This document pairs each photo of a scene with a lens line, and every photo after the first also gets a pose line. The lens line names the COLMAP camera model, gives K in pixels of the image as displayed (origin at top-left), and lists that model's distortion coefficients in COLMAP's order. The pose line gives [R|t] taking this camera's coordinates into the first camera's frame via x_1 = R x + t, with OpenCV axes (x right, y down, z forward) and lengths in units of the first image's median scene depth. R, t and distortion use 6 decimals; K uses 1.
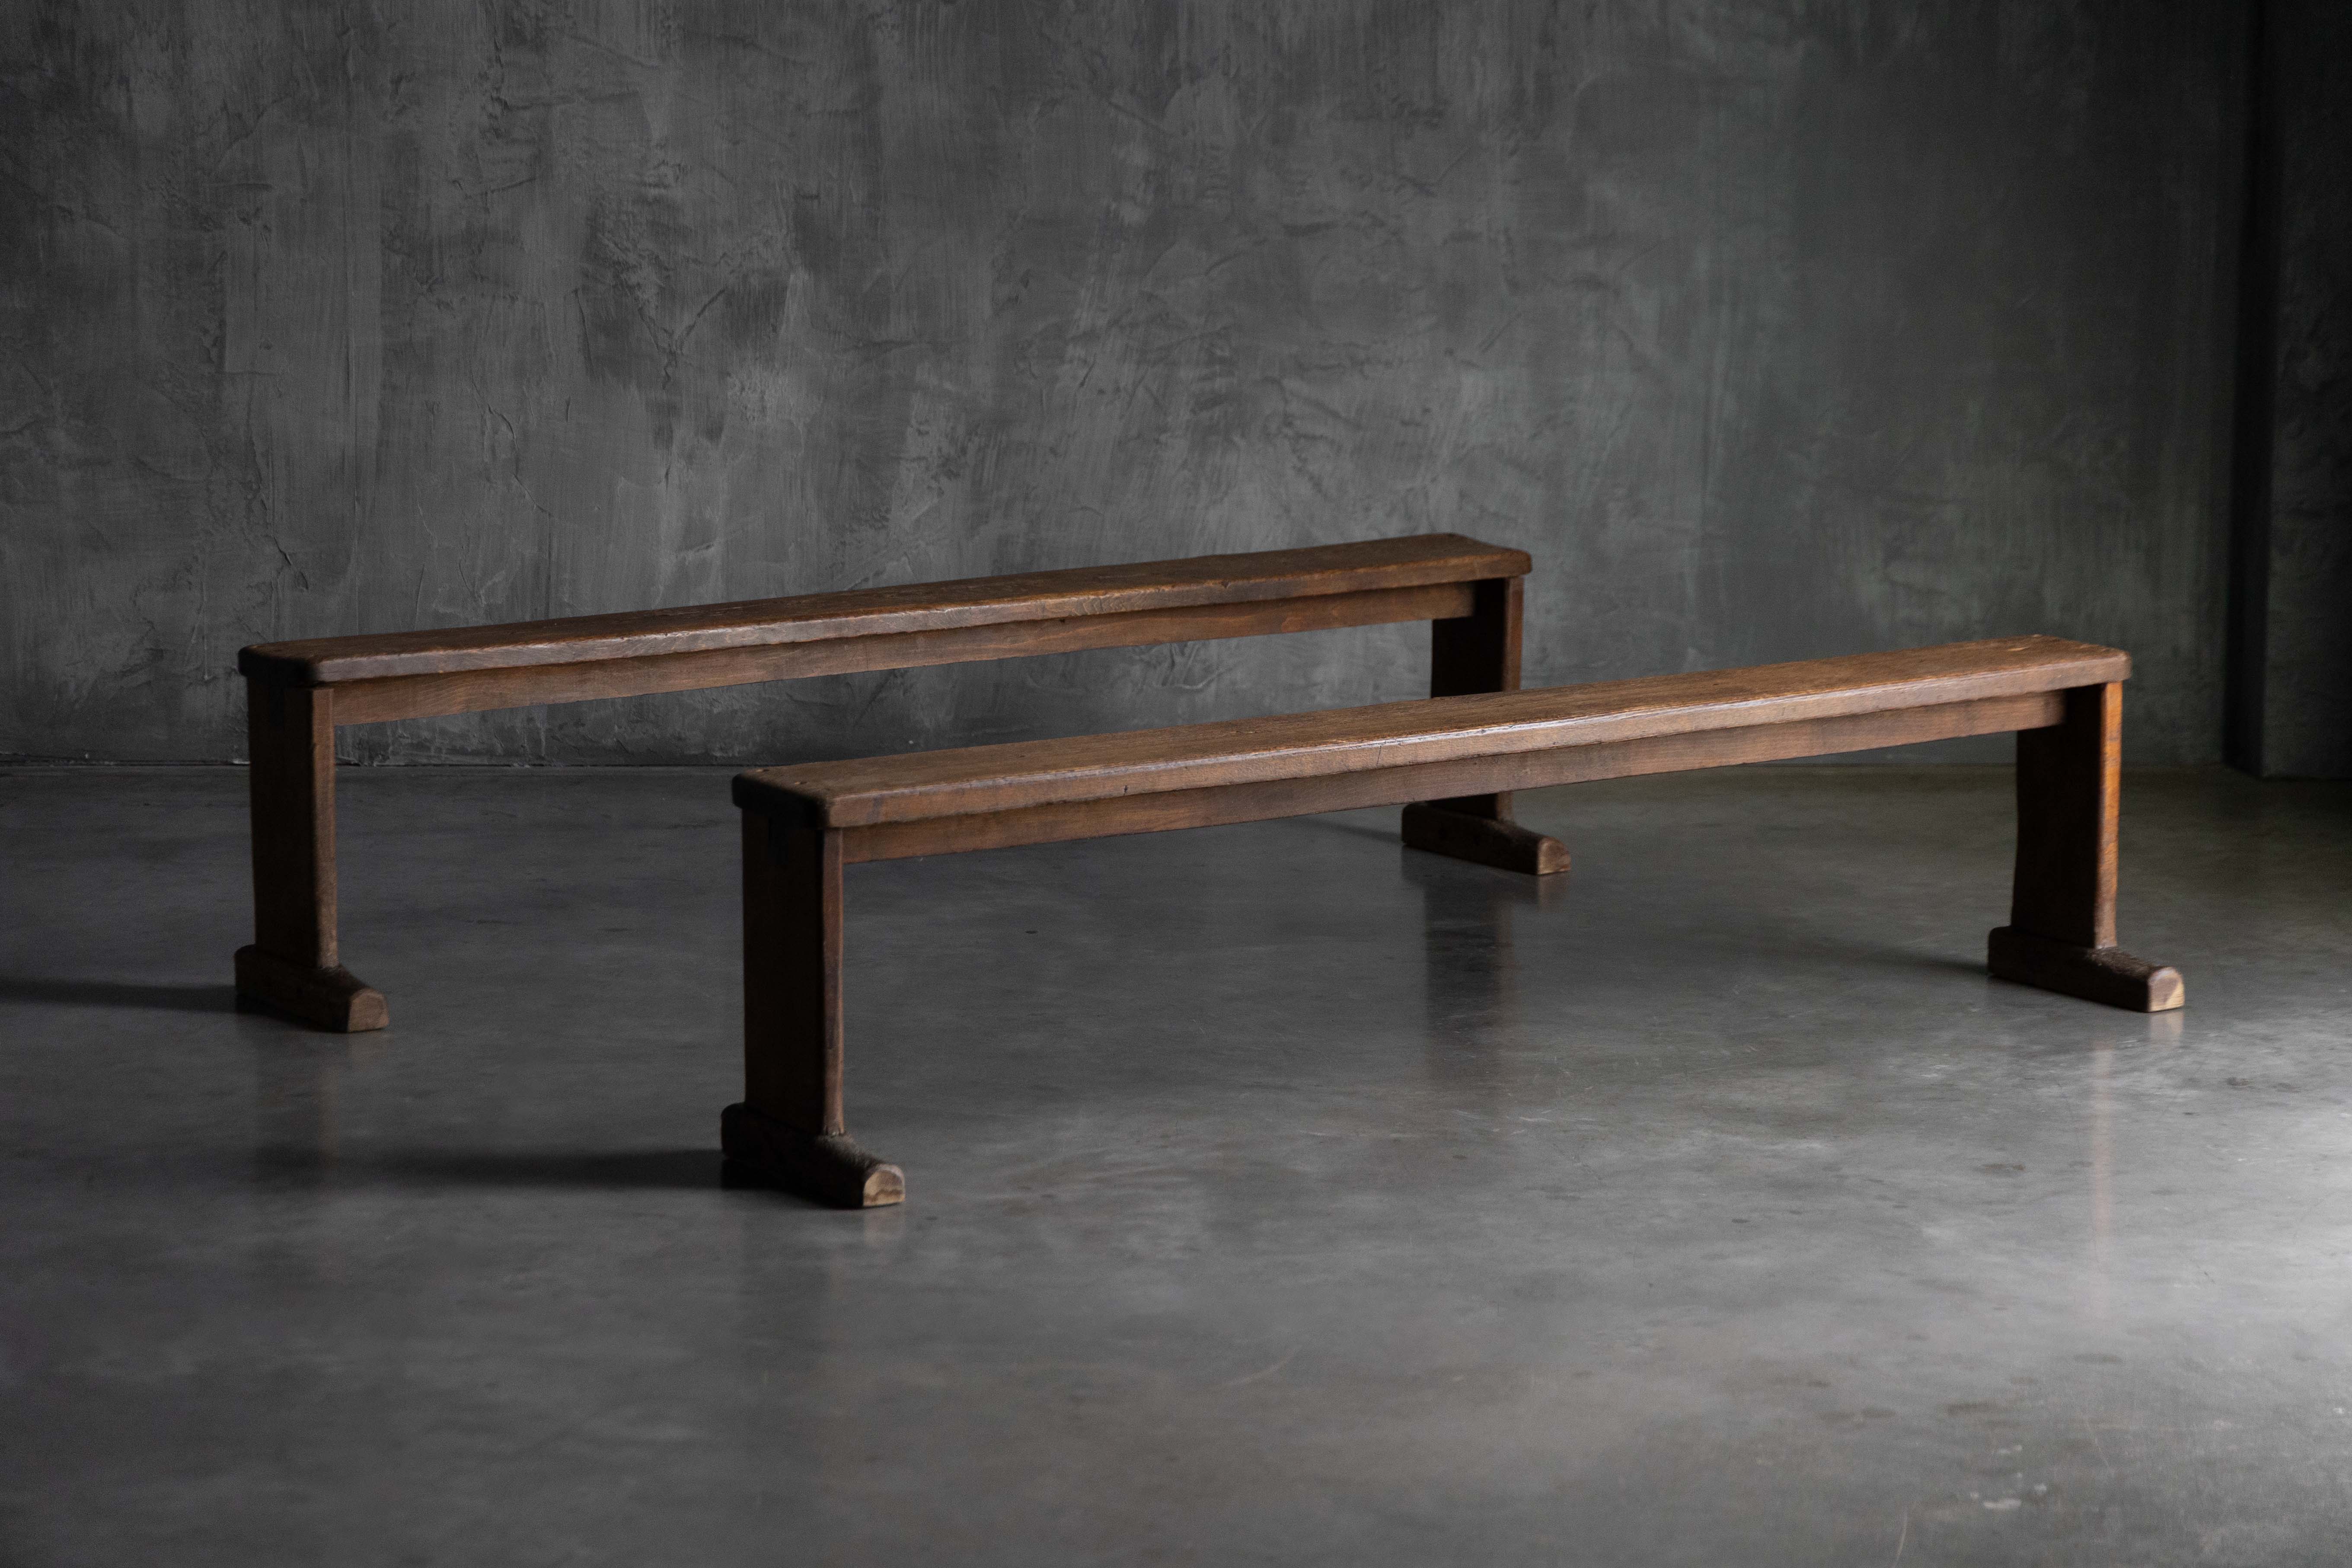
lens RADIAL K [[6109.8, 0, 1168.9], [0, 6109.8, 745.5], [0, 0, 1]] dist [0.057553, -0.468807]
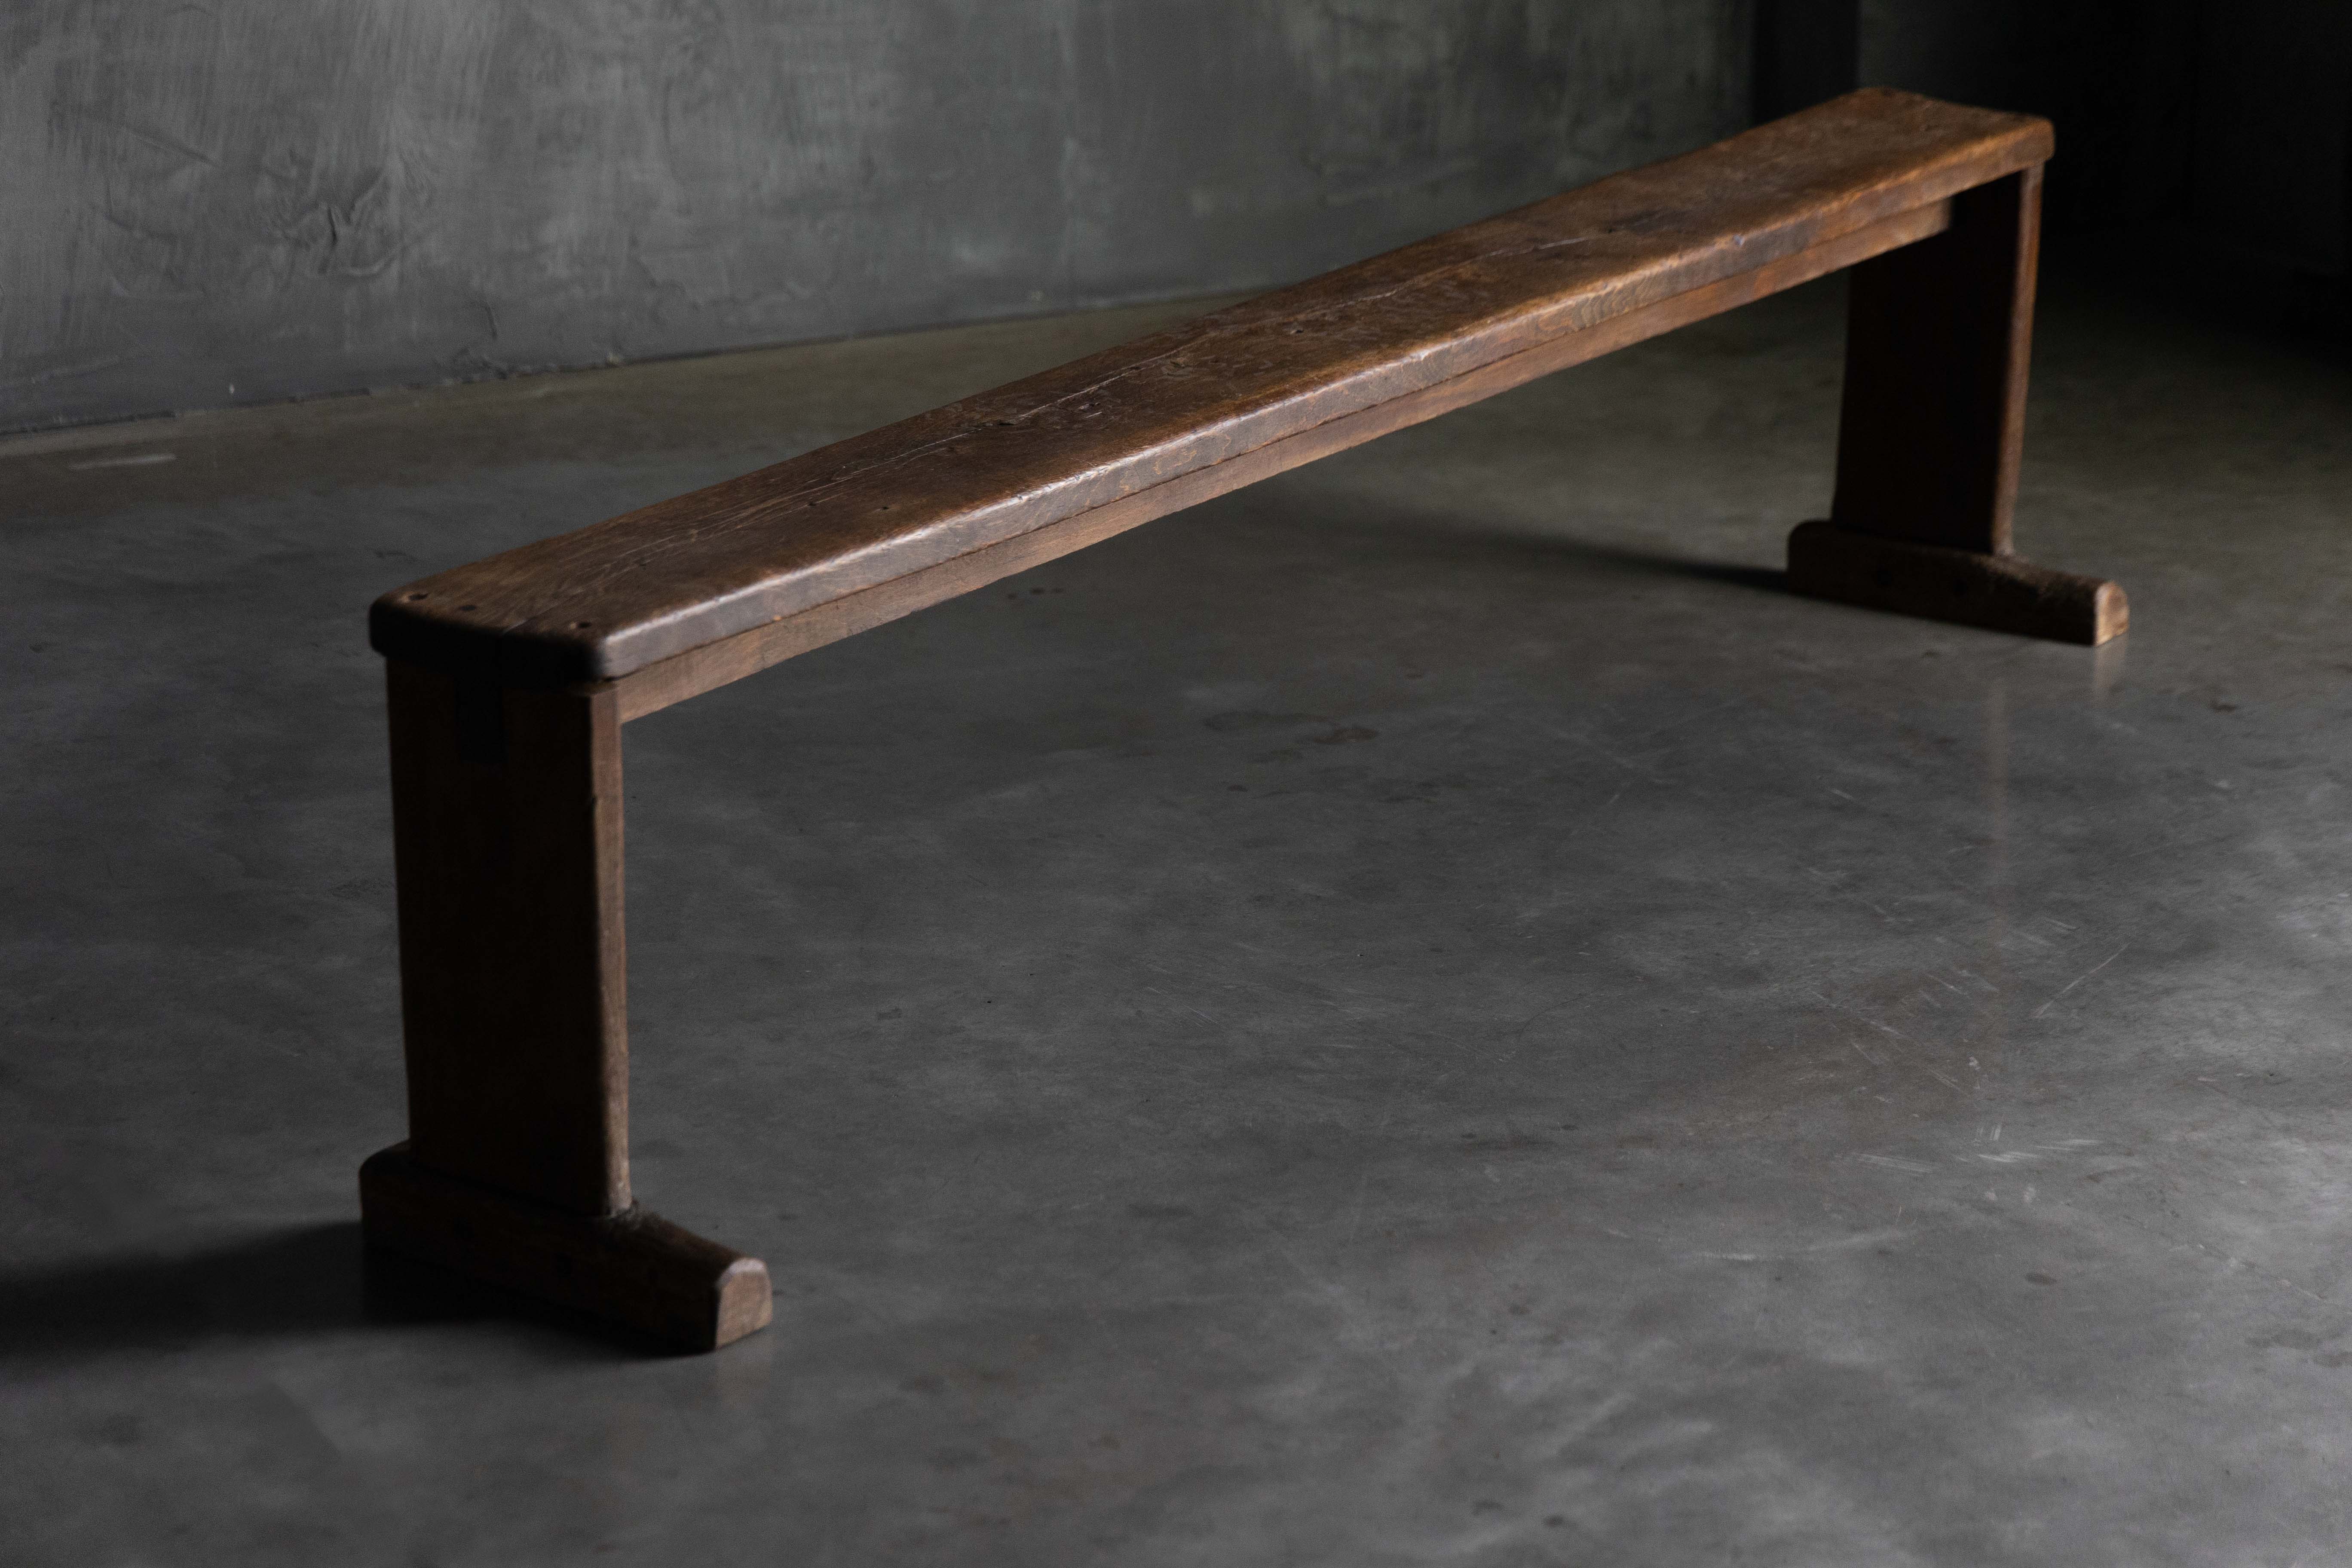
lens RADIAL K [[6139.1, 0, 1213.5], [0, 6139.1, 786.4], [0, 0, 1]] dist [0.066203, -0.545953]
pose [[0.907126, -0.133105, 0.399256, -0.182101], [0.069756, 0.983100, 0.169261, -0.060033], [-0.415038, -0.125691, 0.901080, 0.379149]]
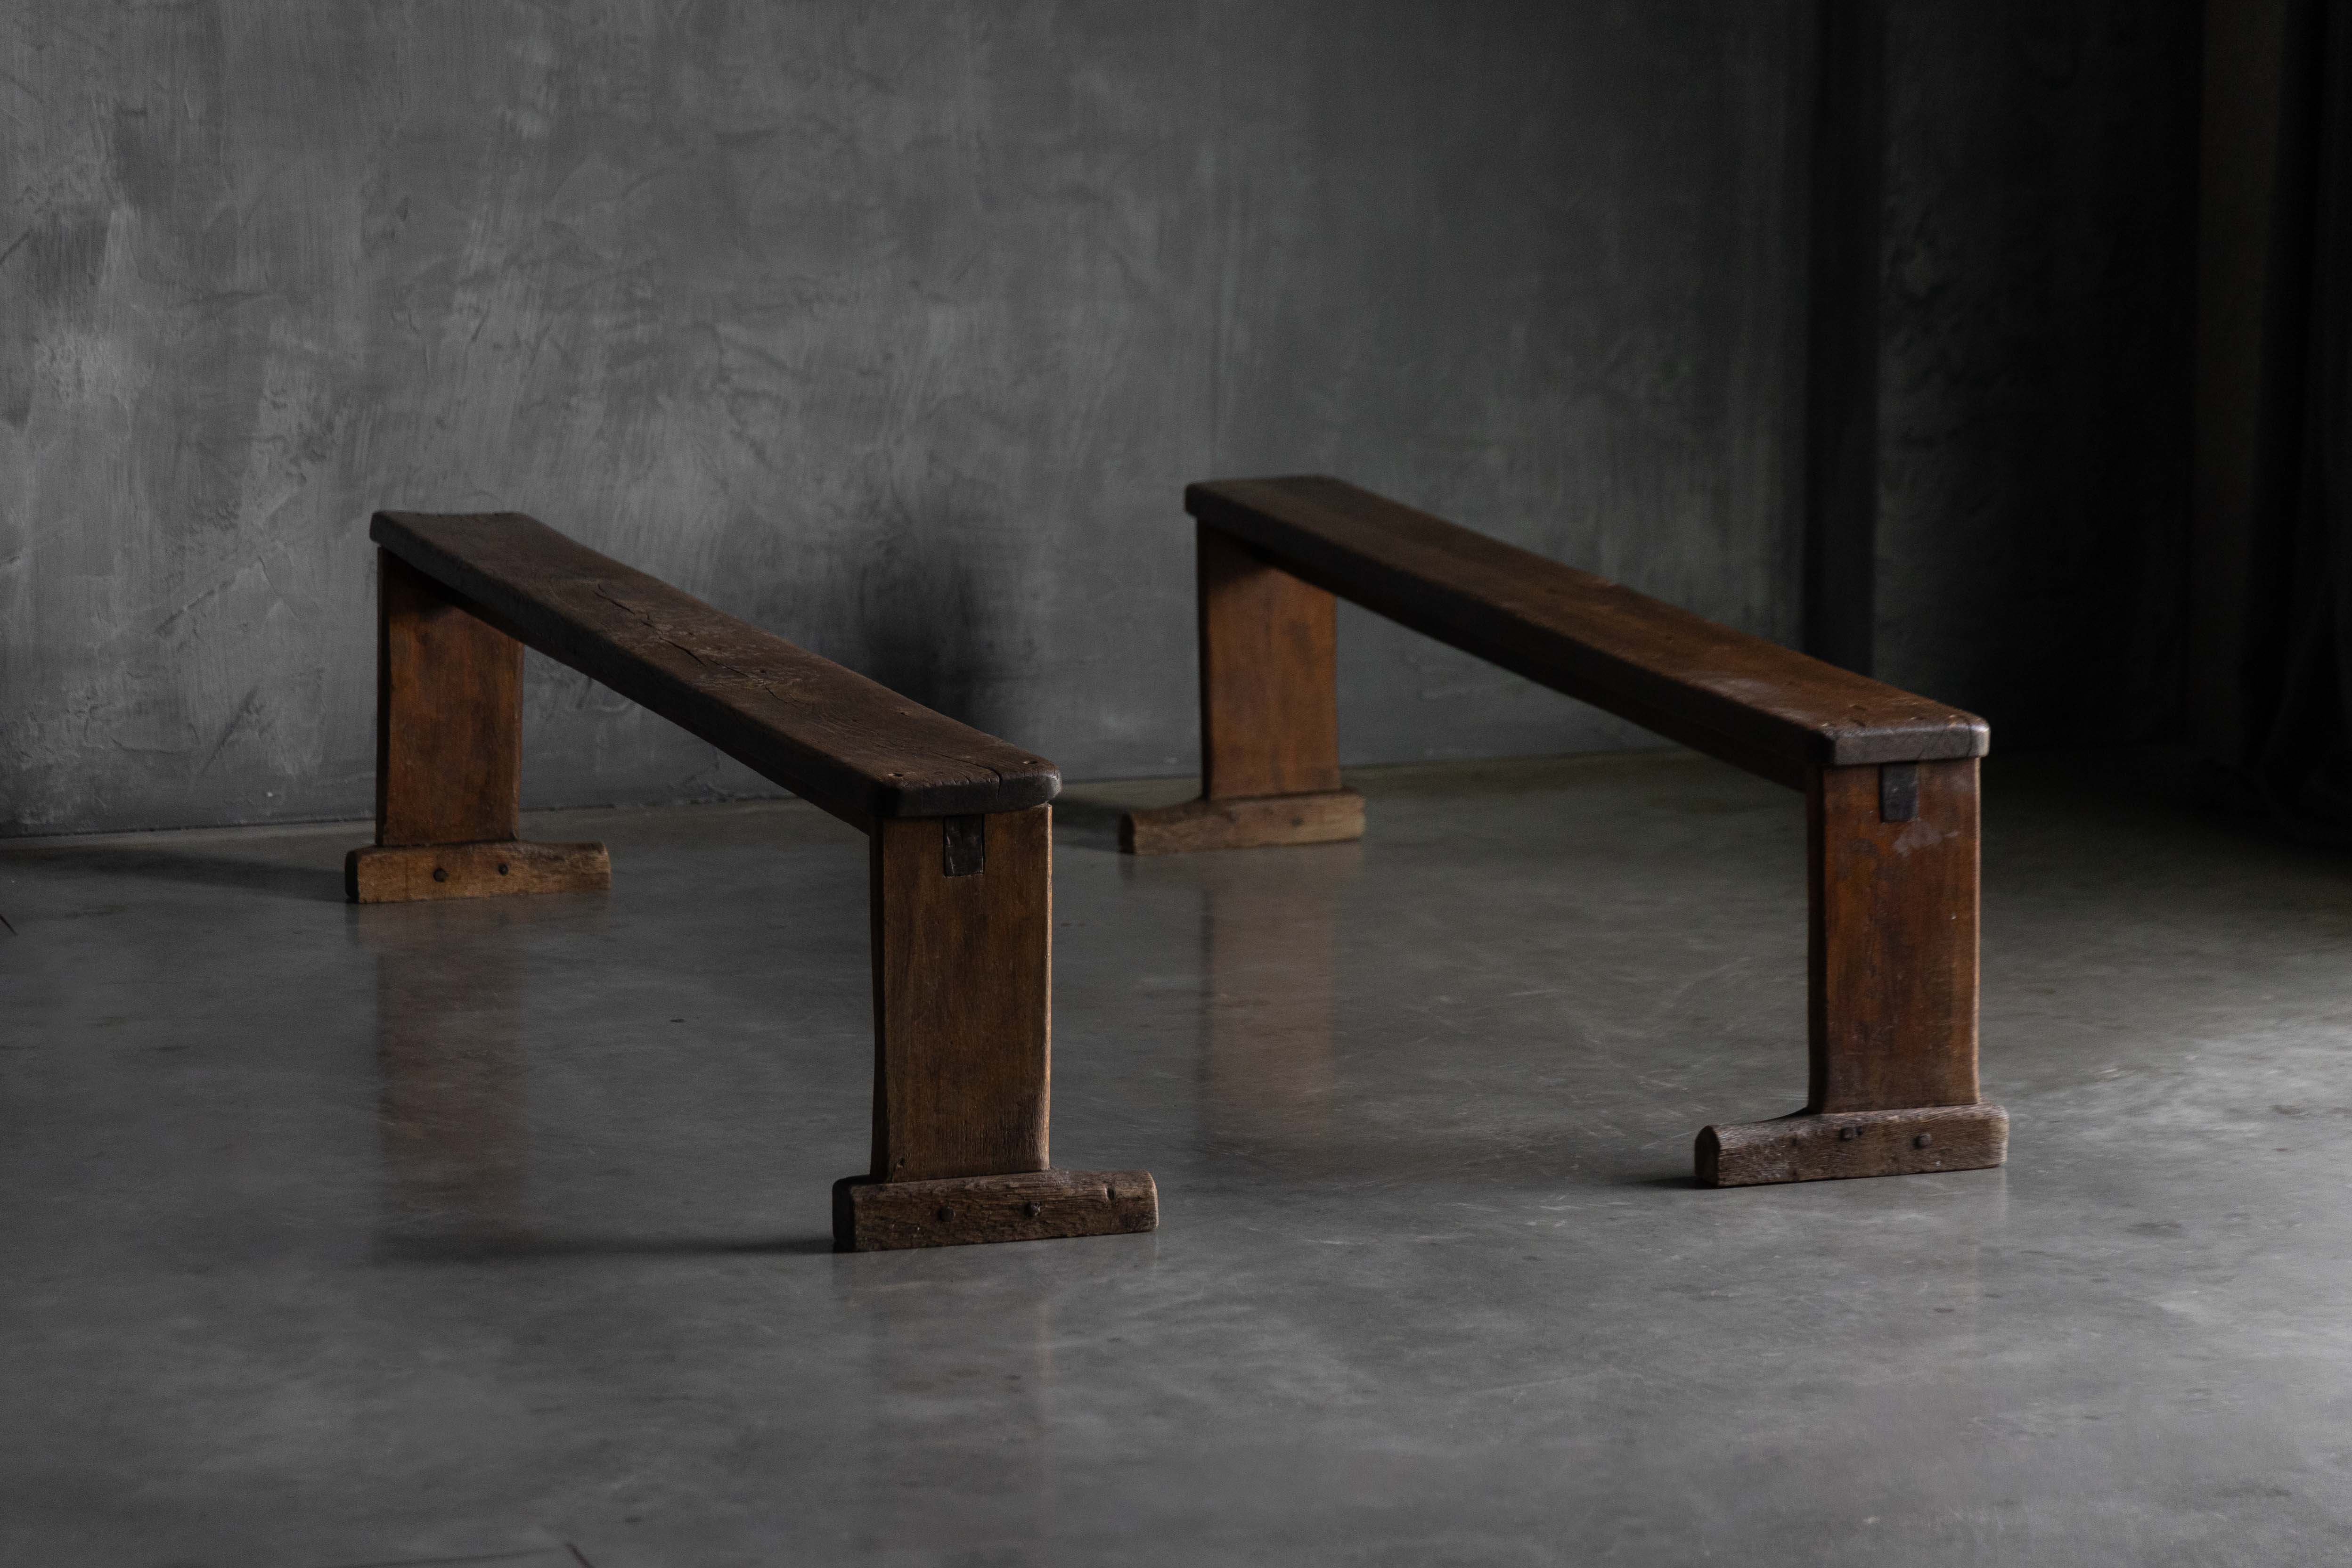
lens RADIAL K [[7405.7, 0, 1116.6], [0, 7405.7, 778.5], [0, 0, 1]] dist [0.066628, -0.686231]
pose [[0.960798, -0.049620, 0.272774, -0.201851], [0.048477, 0.998764, 0.010933, -0.007930], [-0.272979, 0.002719, 0.962016, 0.041092]]
